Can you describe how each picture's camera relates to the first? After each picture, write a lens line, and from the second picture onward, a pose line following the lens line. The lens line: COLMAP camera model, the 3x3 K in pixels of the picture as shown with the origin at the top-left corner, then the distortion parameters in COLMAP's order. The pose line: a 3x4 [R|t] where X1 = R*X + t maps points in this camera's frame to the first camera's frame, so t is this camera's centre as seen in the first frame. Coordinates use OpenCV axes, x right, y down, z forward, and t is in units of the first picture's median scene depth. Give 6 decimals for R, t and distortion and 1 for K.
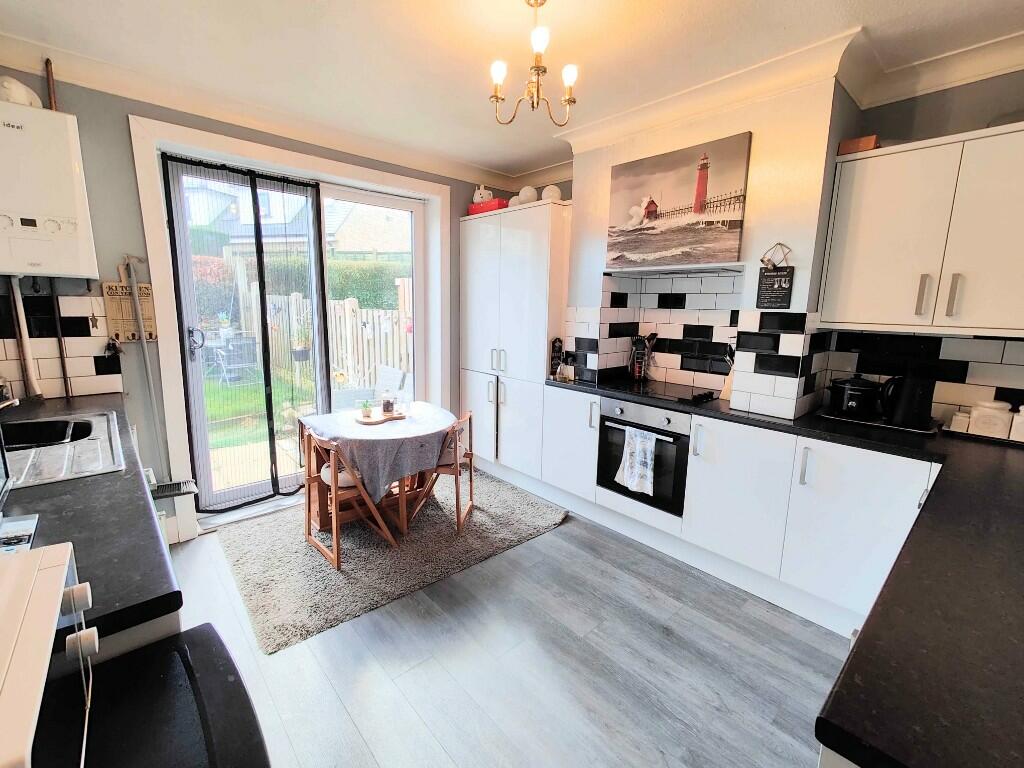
lens RADIAL K [[447.6, 0, 513.7], [0, 447.6, 379.3], [0, 0, 1]] dist [0.001151, -0.000135]
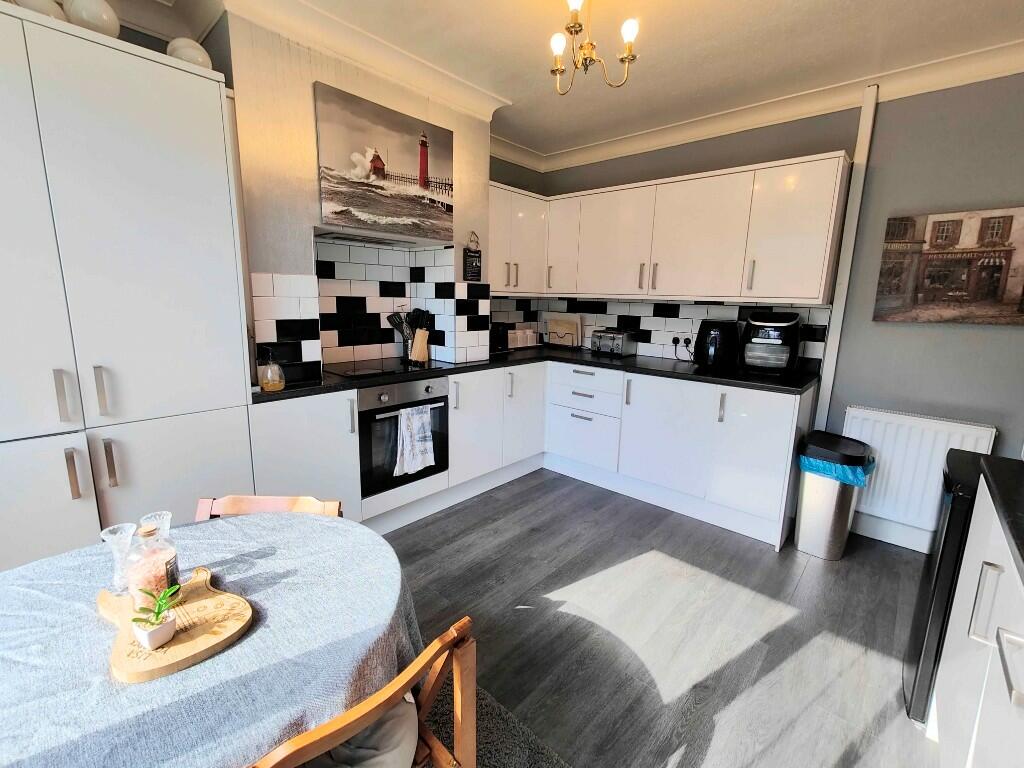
lens RADIAL K [[447.6, 0, 513.7], [0, 447.6, 379.3], [0, 0, 1]] dist [0.001151, -0.000135]
pose [[-0.098674, -0.203473, 0.974095, -0.684591], [0.141224, 0.966102, 0.216109, -0.126844], [-0.985048, 0.158890, -0.066594, 0.880747]]
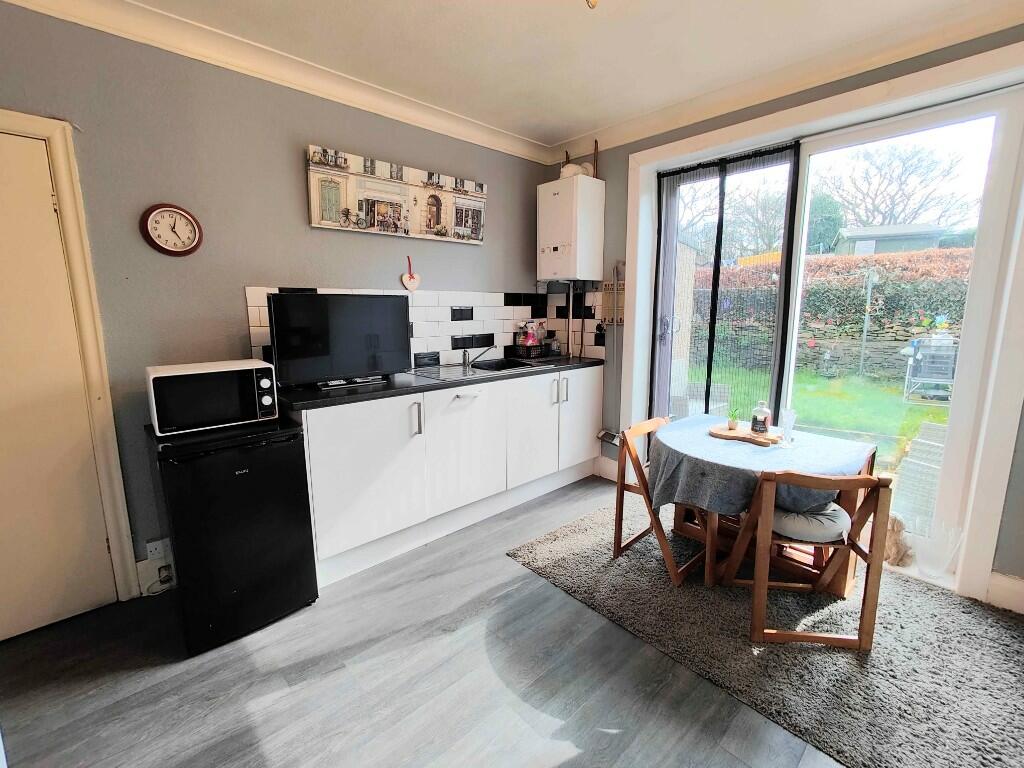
lens RADIAL K [[447.6, 0, 513.7], [0, 447.6, 379.3], [0, 0, 1]] dist [0.001151, -0.000135]
pose [[0.010637, 0.142498, -0.989738, 0.512535], [-0.163944, 0.976649, 0.138851, -0.057756], [0.986412, 0.160785, 0.033750, 0.658442]]
